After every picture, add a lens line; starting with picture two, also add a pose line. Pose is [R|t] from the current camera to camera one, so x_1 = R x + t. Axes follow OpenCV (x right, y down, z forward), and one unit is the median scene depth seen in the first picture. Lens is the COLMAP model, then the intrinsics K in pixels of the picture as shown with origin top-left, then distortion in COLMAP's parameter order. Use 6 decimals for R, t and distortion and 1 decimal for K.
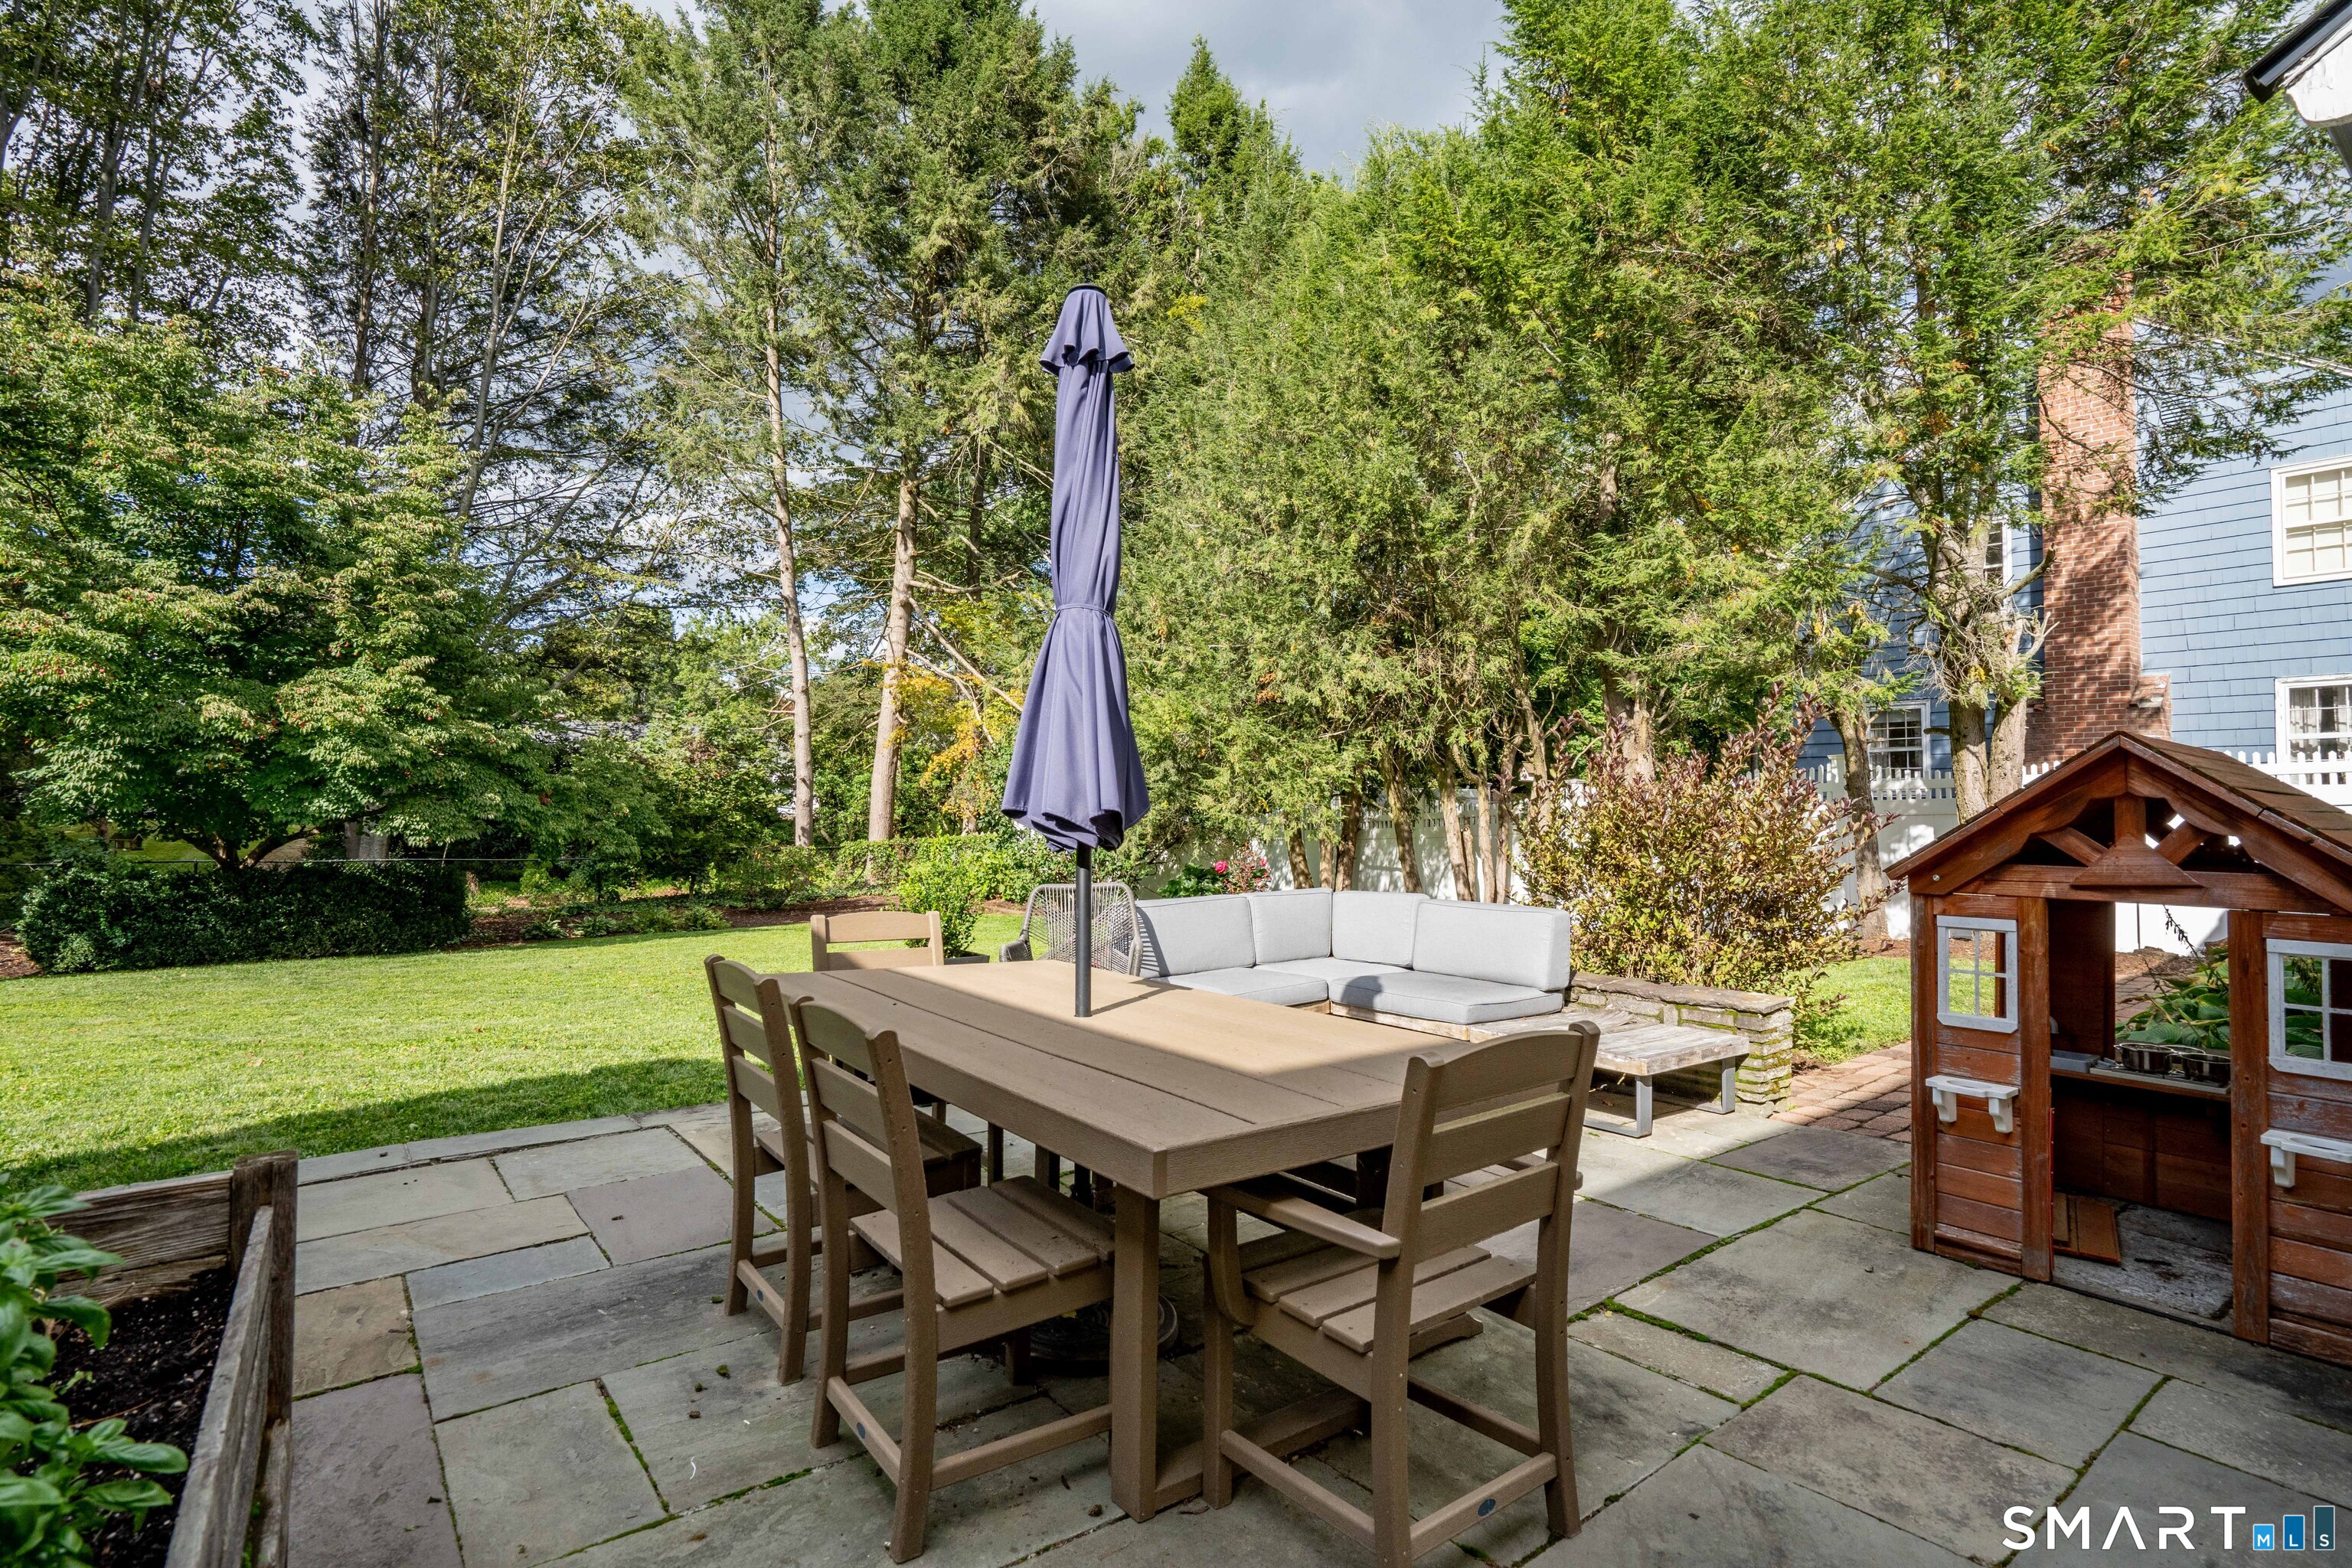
lens RADIAL K [[1127.4, 0, 1169.8], [0, 1127.4, 786.4], [0, 0, 1]] dist [-0.002731, 0.002419]
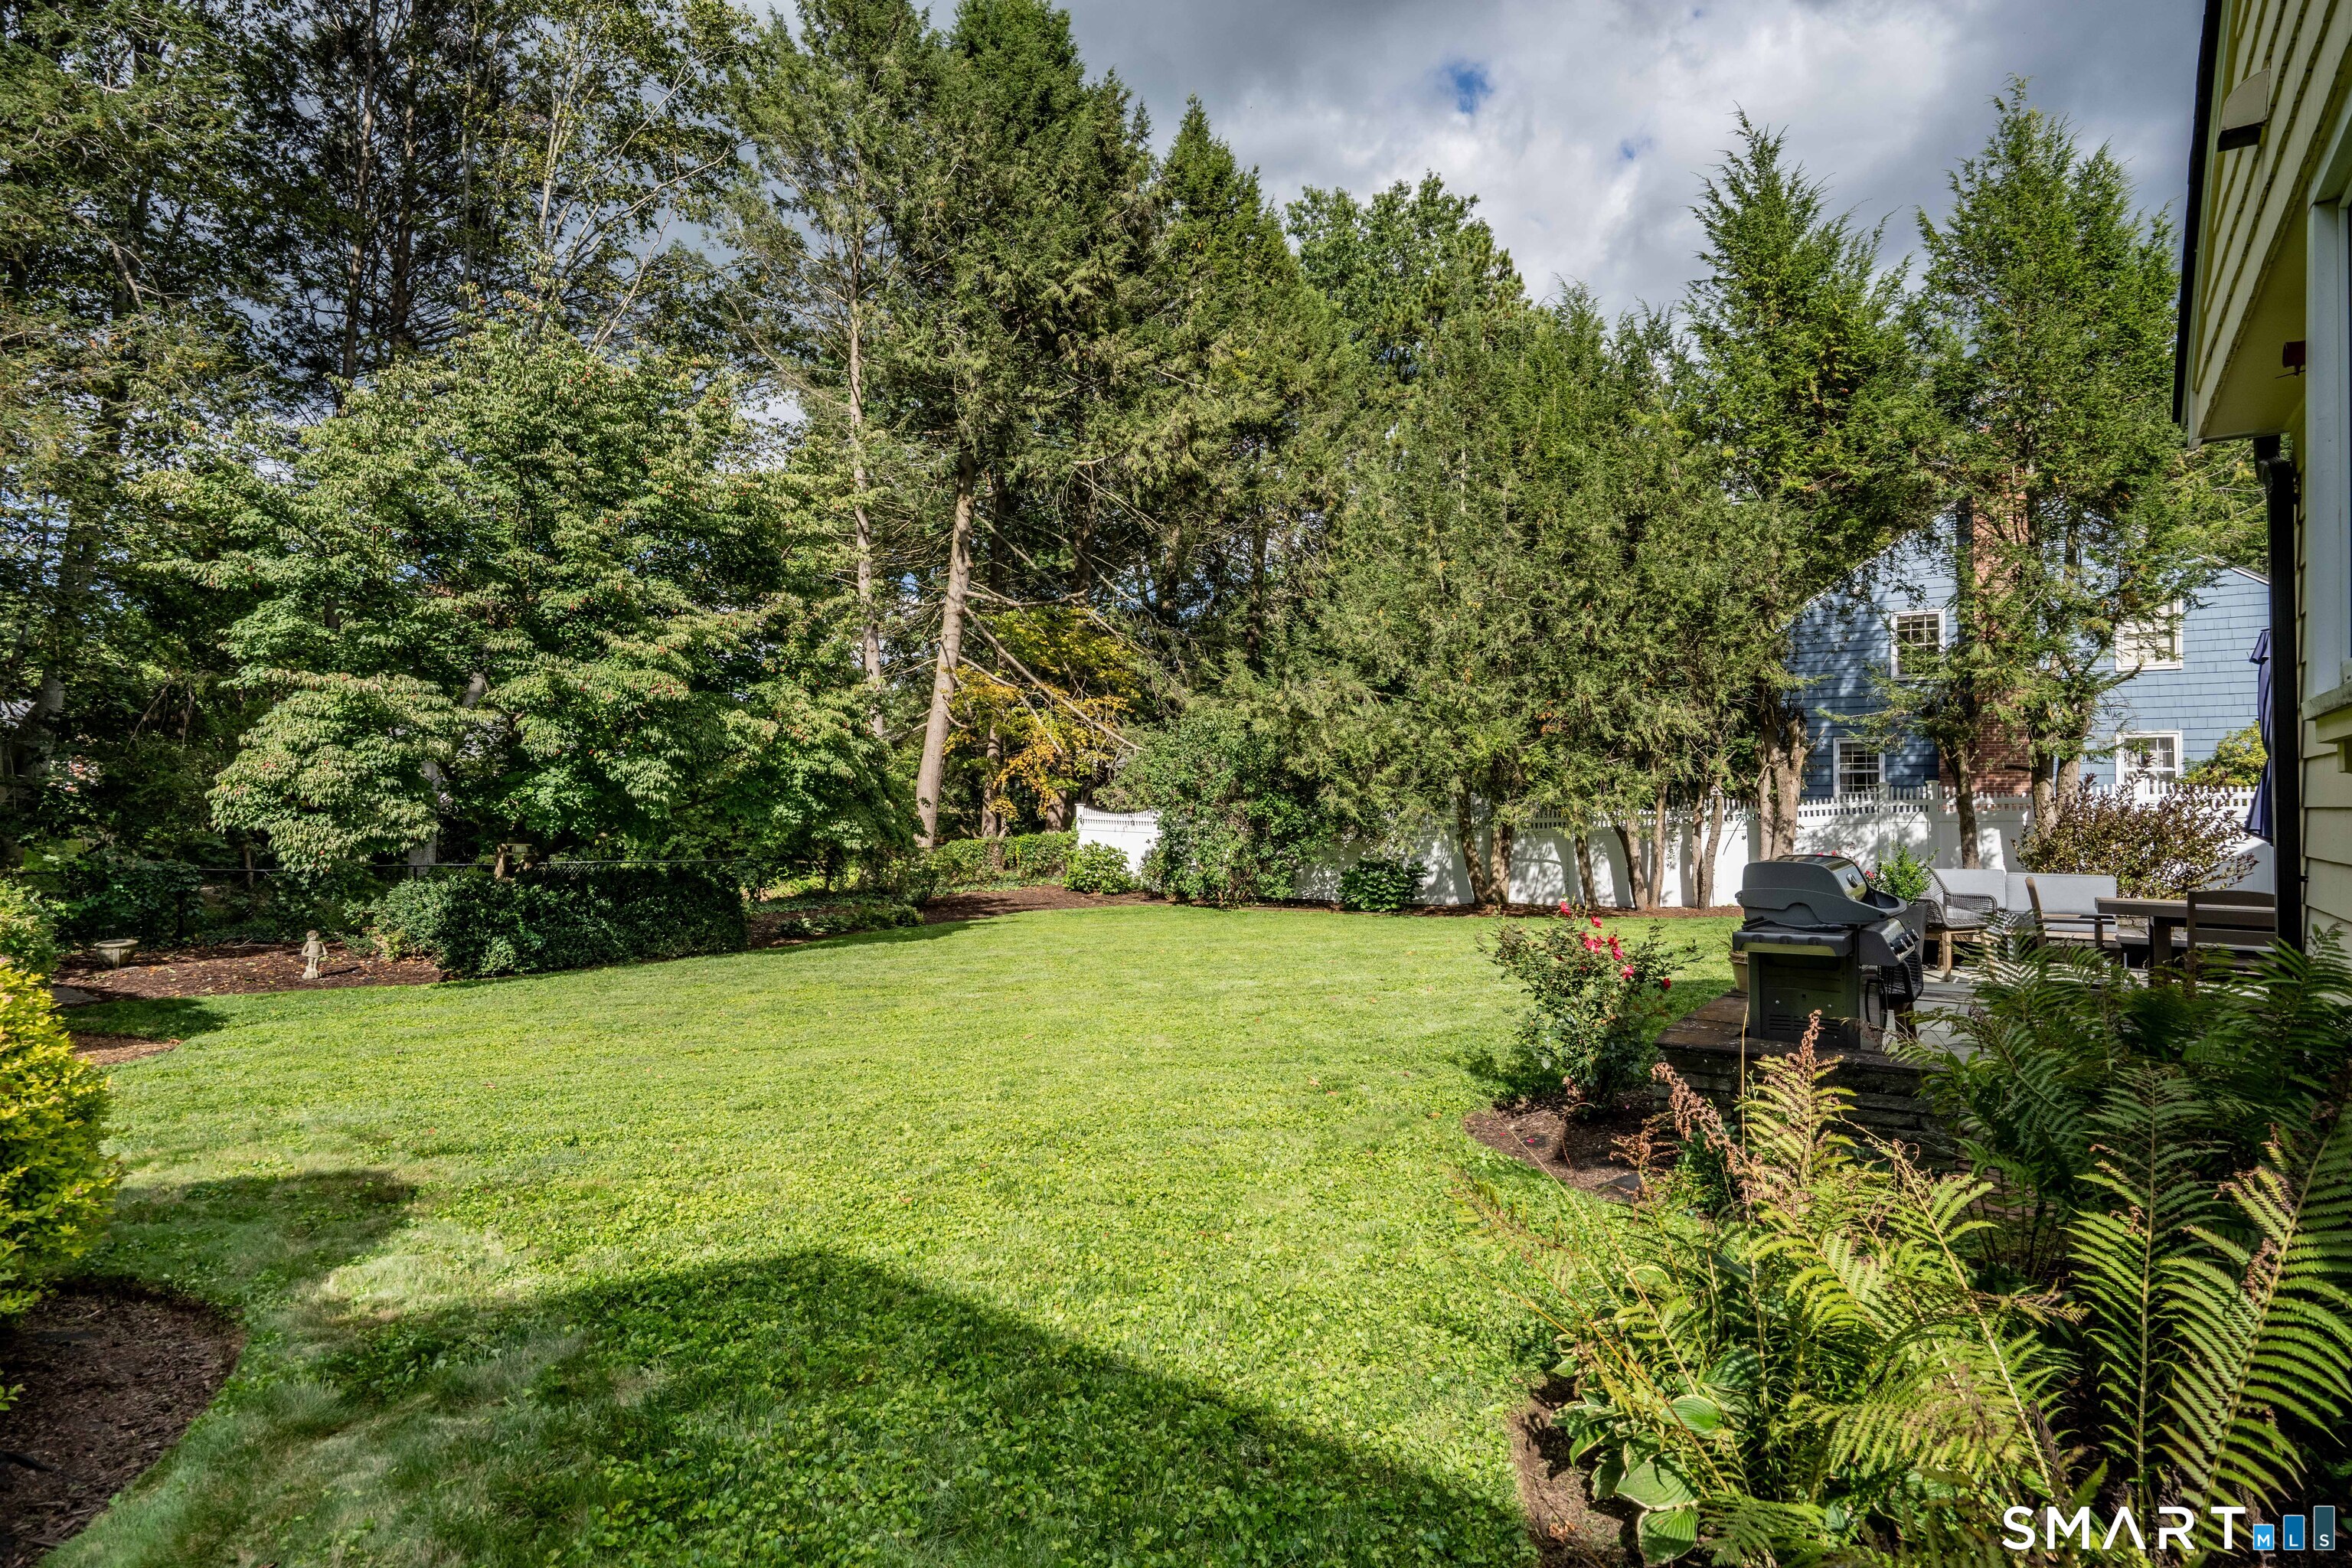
lens RADIAL K [[1127.4, 0, 1183.4], [0, 1127.4, 792.5], [0, 0, 1]] dist [-0.002731, 0.002419]
pose [[0.962993, 0.006186, 0.269454, -0.336958], [-0.008773, 0.999926, 0.008397, -0.006896], [-0.269382, -0.010450, 0.962977, -0.068016]]
